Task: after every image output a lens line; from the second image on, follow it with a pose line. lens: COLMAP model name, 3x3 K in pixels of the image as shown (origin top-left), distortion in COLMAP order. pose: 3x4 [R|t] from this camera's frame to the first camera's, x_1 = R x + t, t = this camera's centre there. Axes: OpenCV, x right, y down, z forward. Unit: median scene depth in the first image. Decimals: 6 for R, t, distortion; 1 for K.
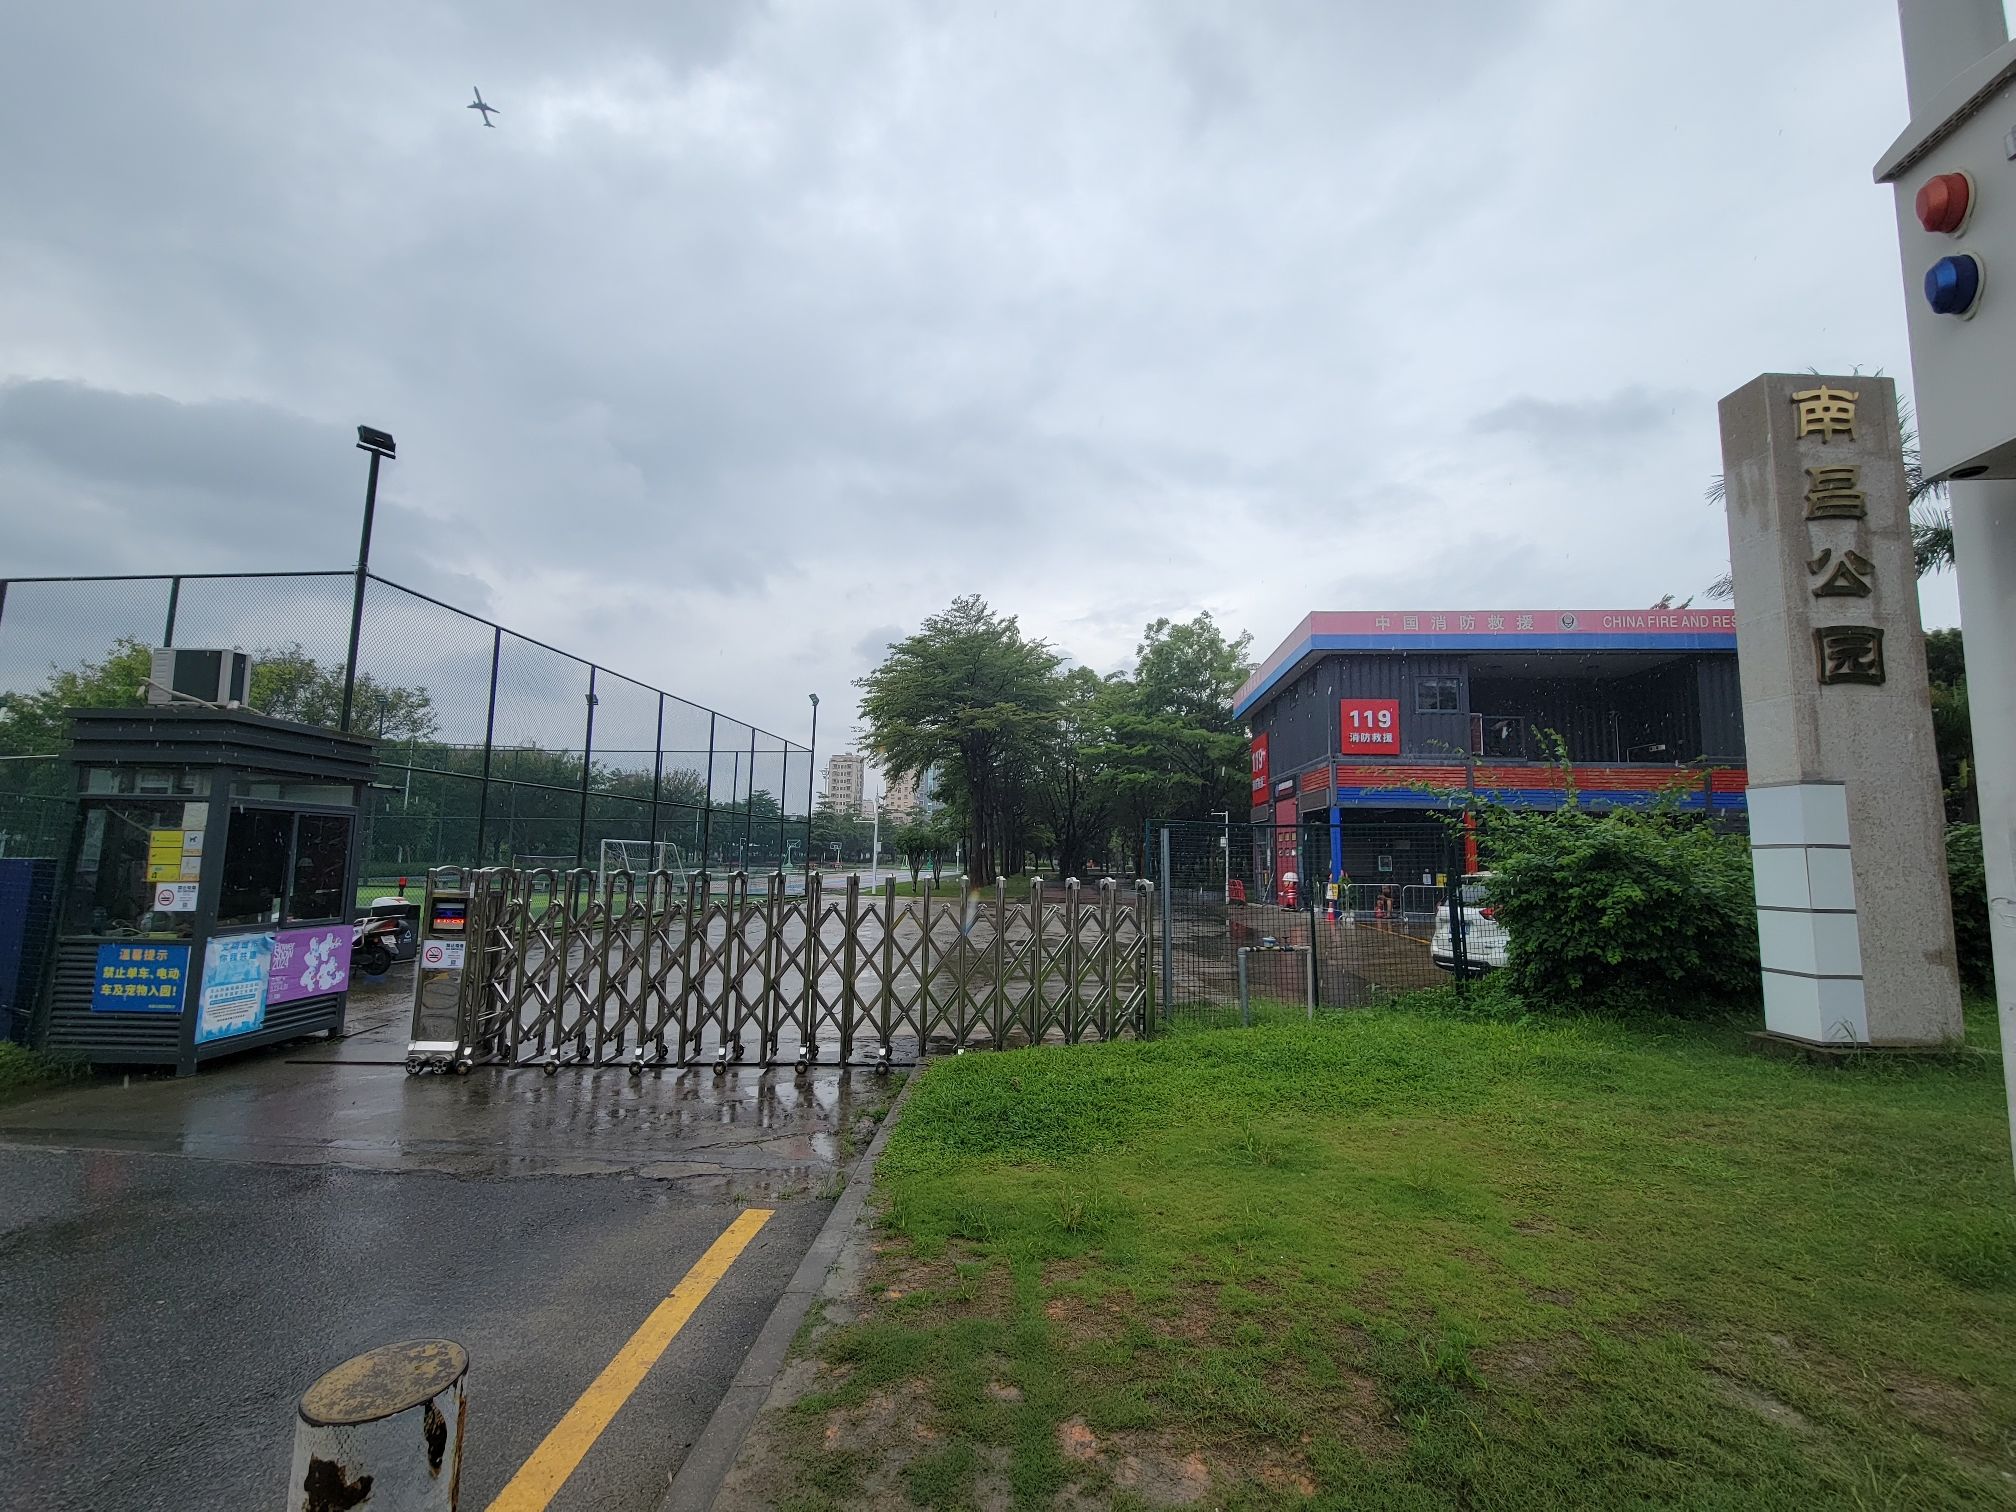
lens RADIAL K [[804.9, 0, 1011.9], [0, 804.9, 771.1], [0, 0, 1]] dist [-0.007675, 0.000013]
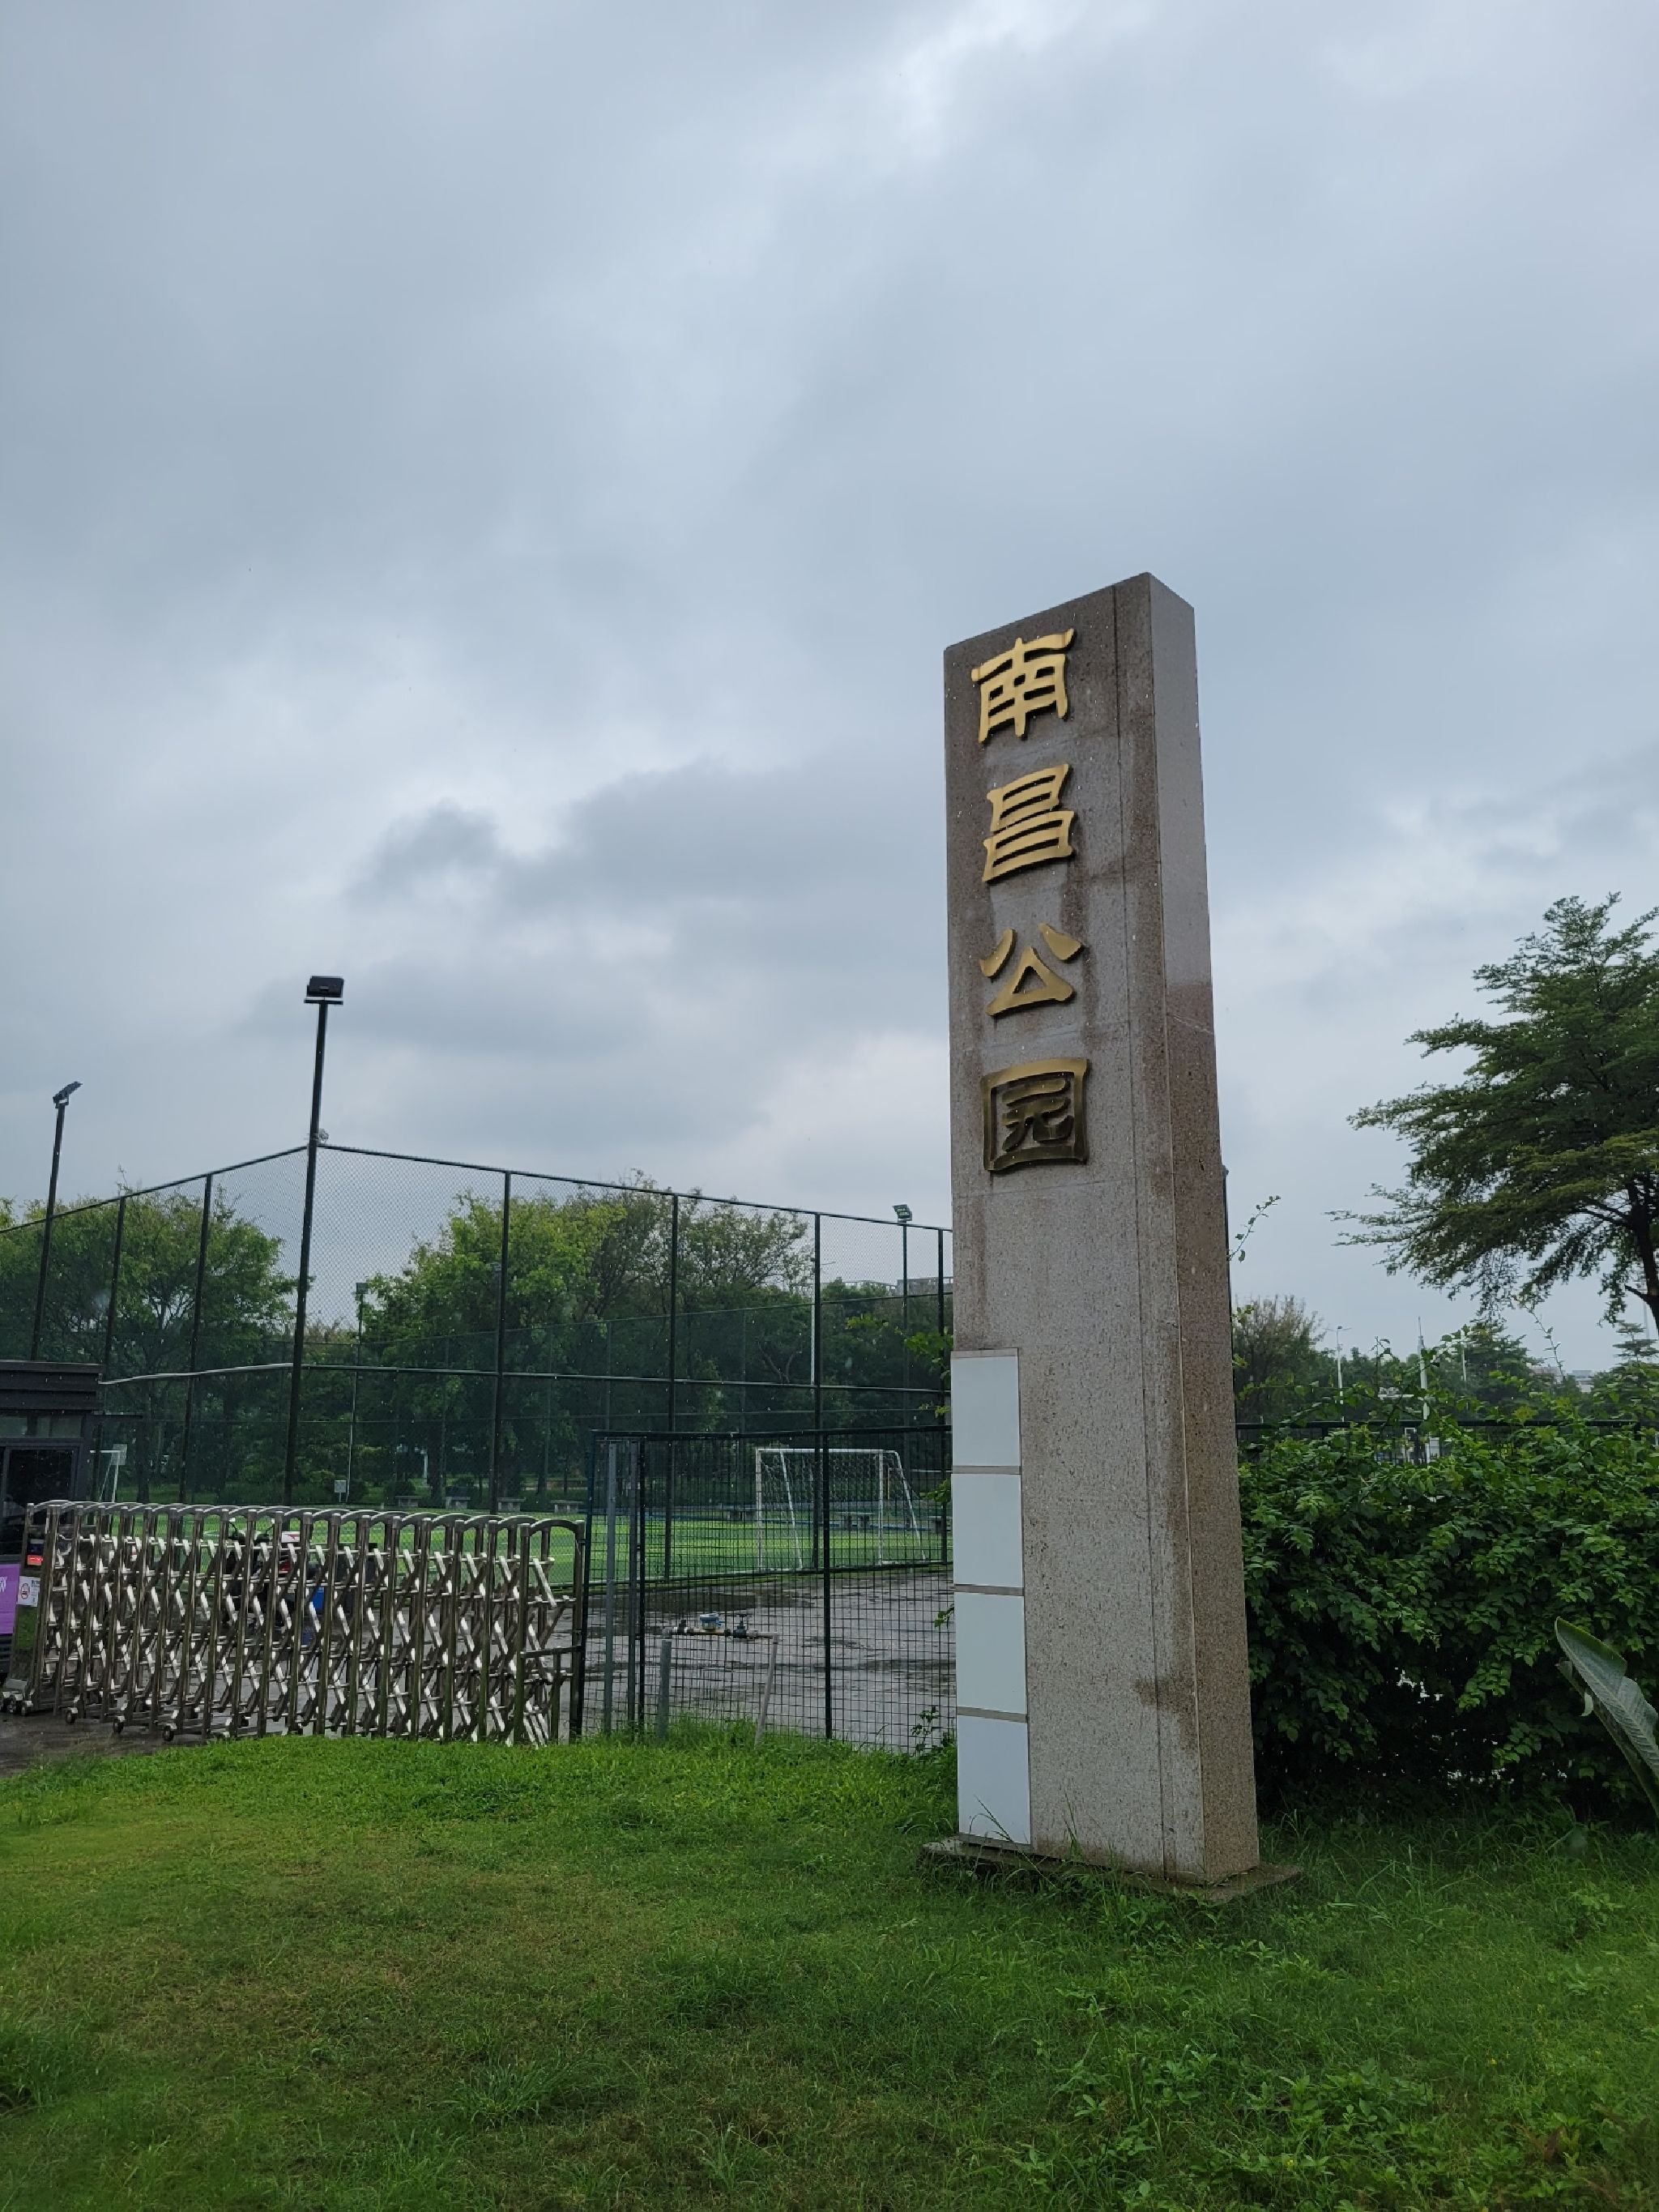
lens RADIAL K [[1664.9, 0, 829.5], [0, 1664.9, 1106.0], [0, 0, 1]] dist [-0.002304, 0.000037]
pose [[0.748274, -0.148303, -0.646600, 1.638301], [0.078562, 0.987643, -0.135608, -0.007362], [0.658721, 0.050674, 0.750679, 0.042392]]
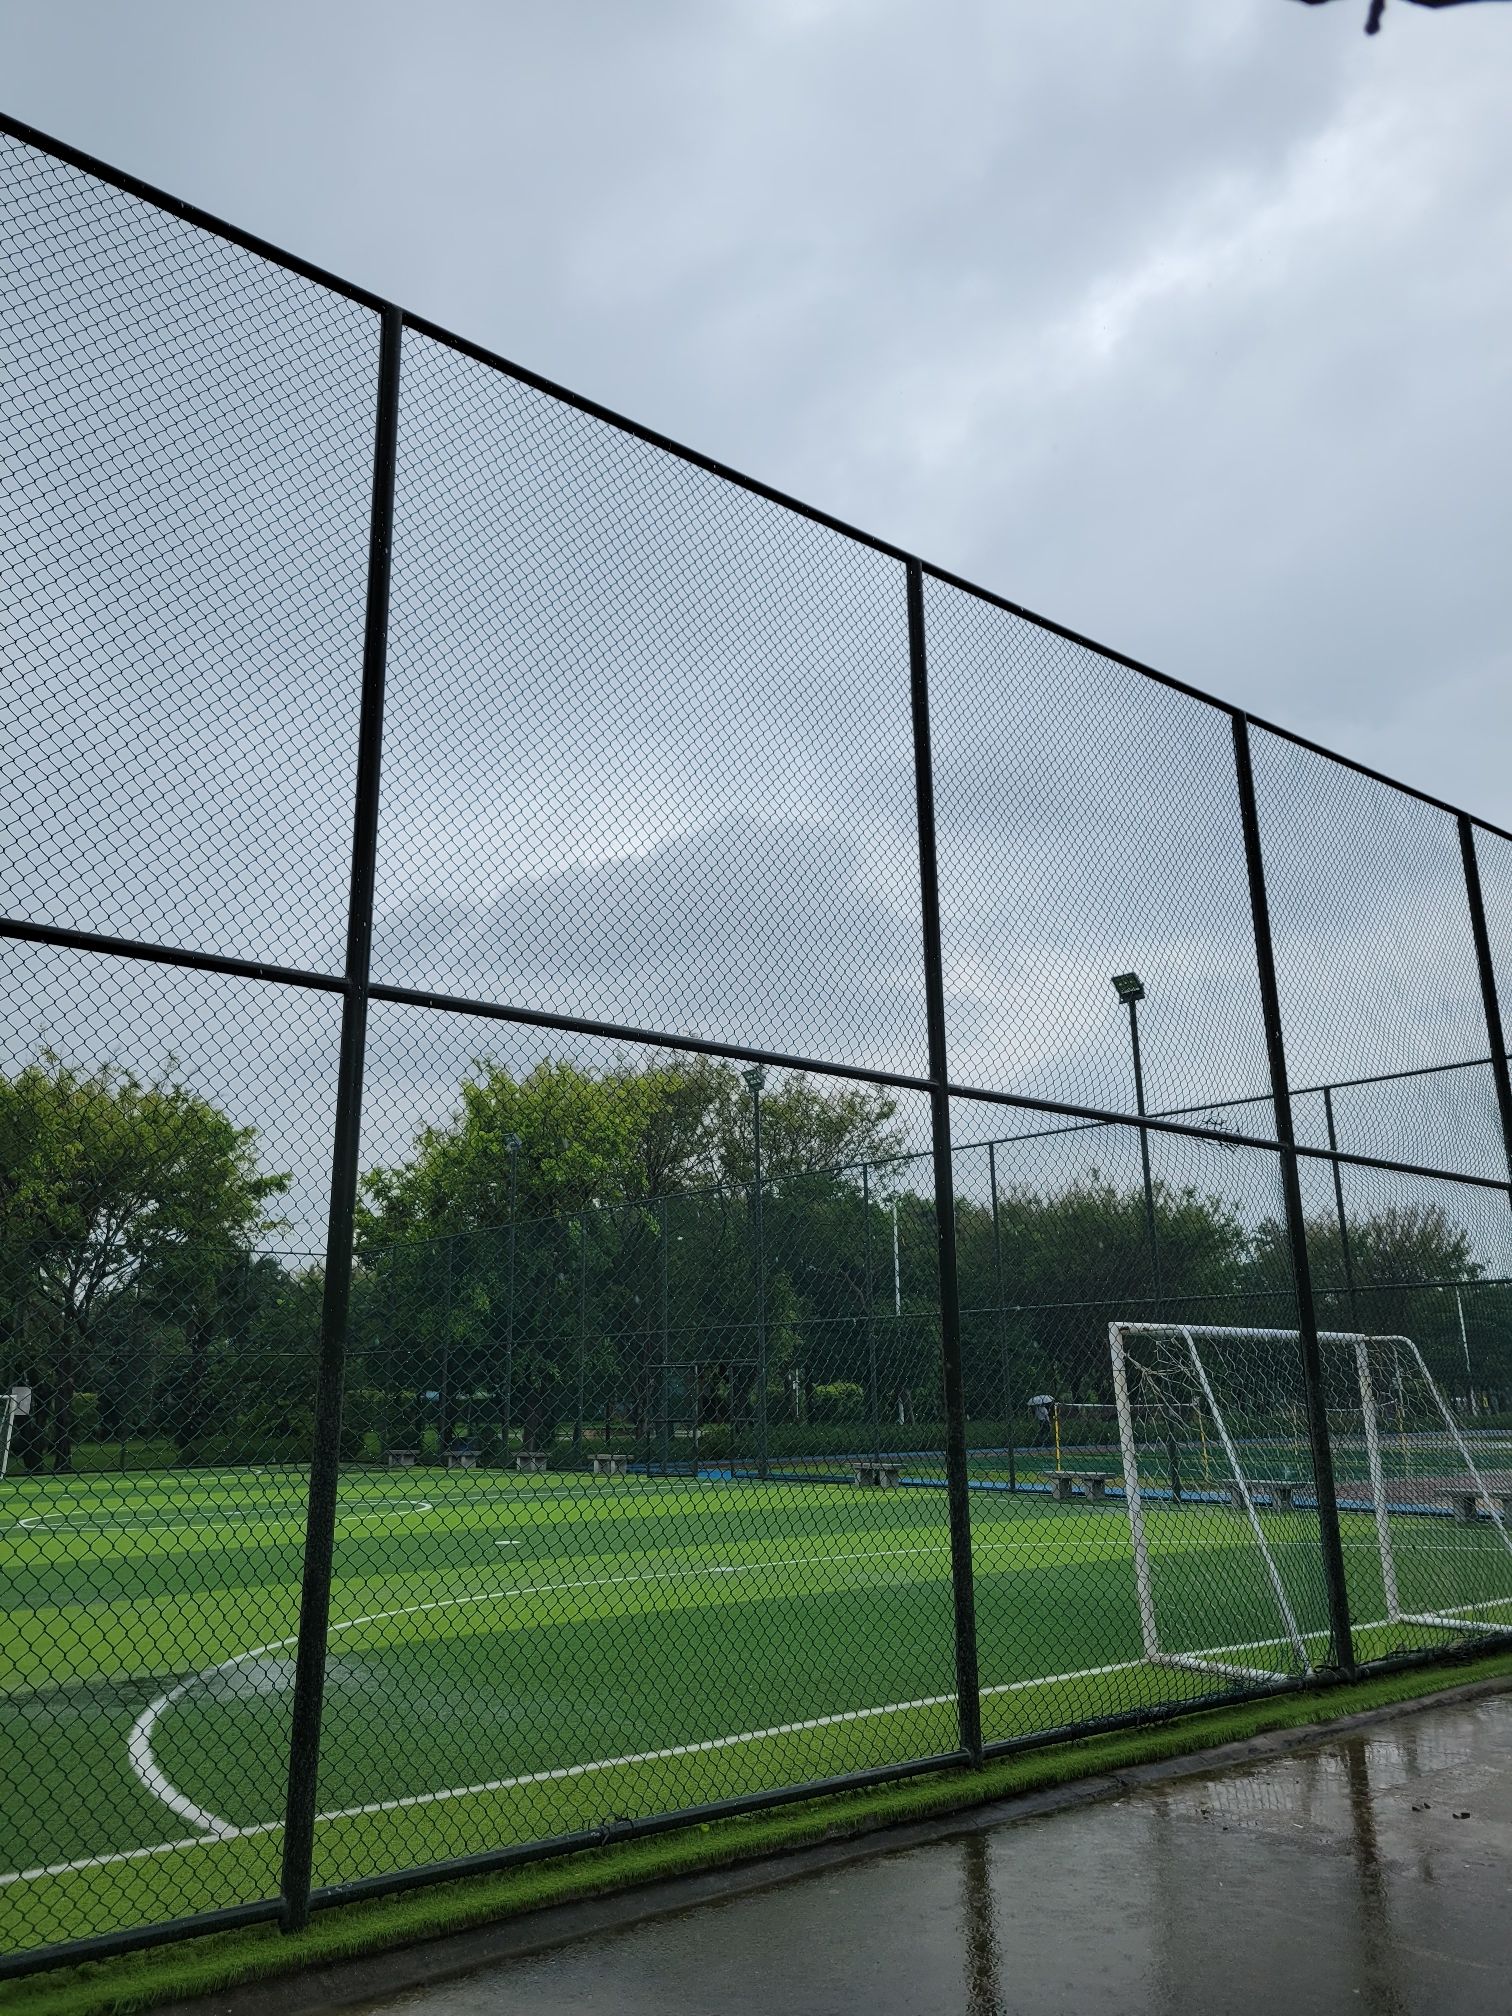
lens RADIAL K [[1554.7, 0, 757.1], [0, 1554.7, 930.4], [0, 0, 1]] dist [0.055114, -0.000545]
pose [[0.709352, -0.225562, -0.667789, -0.811618], [0.096598, 0.969584, -0.224890, 0.230029], [0.698204, 0.095019, 0.709565, 1.974279]]
